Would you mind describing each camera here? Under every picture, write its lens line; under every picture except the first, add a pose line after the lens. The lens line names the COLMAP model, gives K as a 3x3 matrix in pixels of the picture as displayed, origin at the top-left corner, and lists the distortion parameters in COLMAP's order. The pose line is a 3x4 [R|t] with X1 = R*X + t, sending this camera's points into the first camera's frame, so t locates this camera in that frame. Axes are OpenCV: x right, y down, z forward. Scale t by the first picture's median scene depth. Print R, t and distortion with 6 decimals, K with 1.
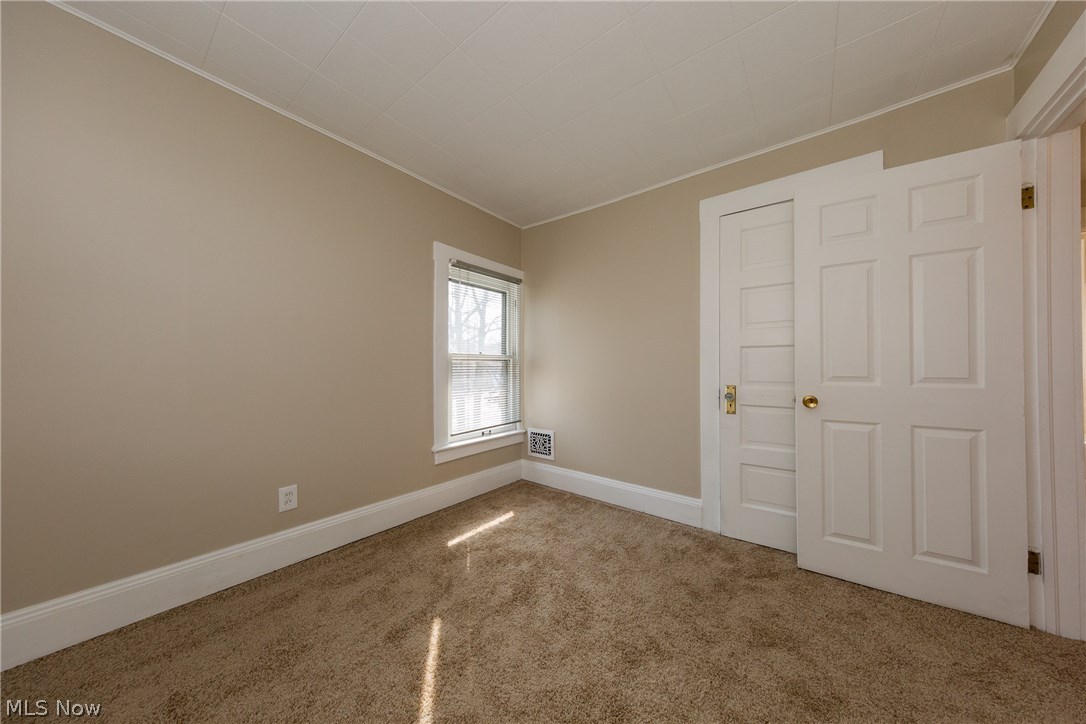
lens RADIAL K [[344.9, 0, 550.6], [0, 344.9, 363.9], [0, 0, 1]] dist [0.008076, -0.000059]
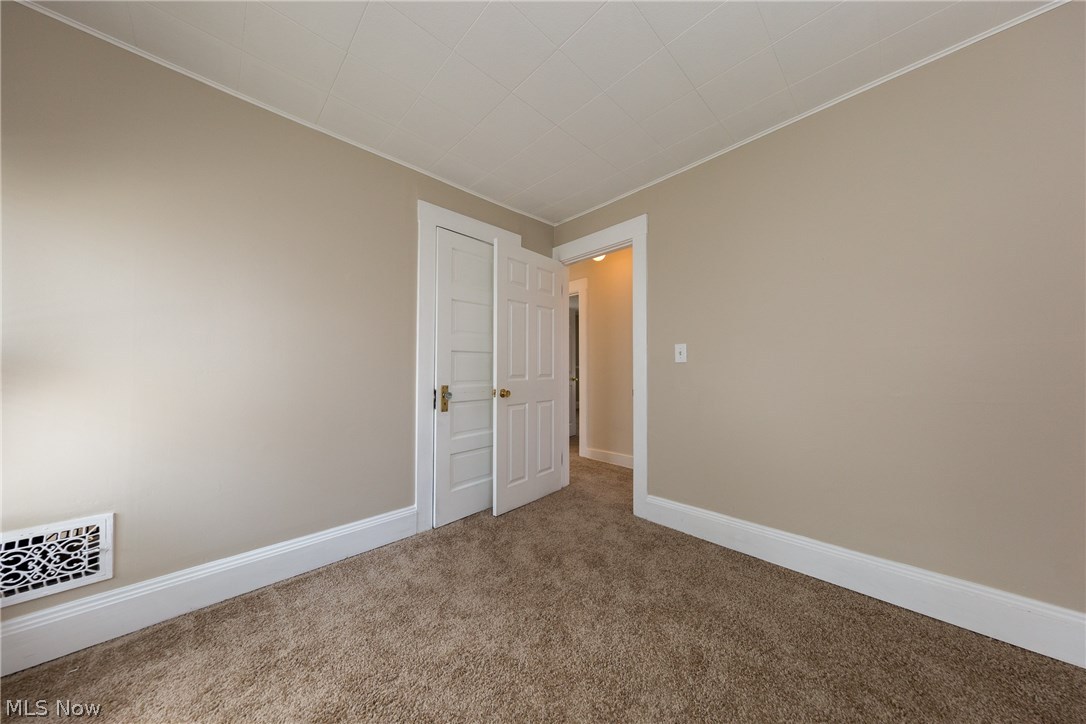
lens RADIAL K [[344.9, 0, 550.6], [0, 344.9, 363.9], [0, 0, 1]] dist [0.008076, -0.000059]
pose [[0.137388, 0.008241, 0.990483, -0.497740], [-0.010168, 0.999924, -0.006909, -0.001318], [-0.990465, -0.009122, 0.137461, 0.511991]]
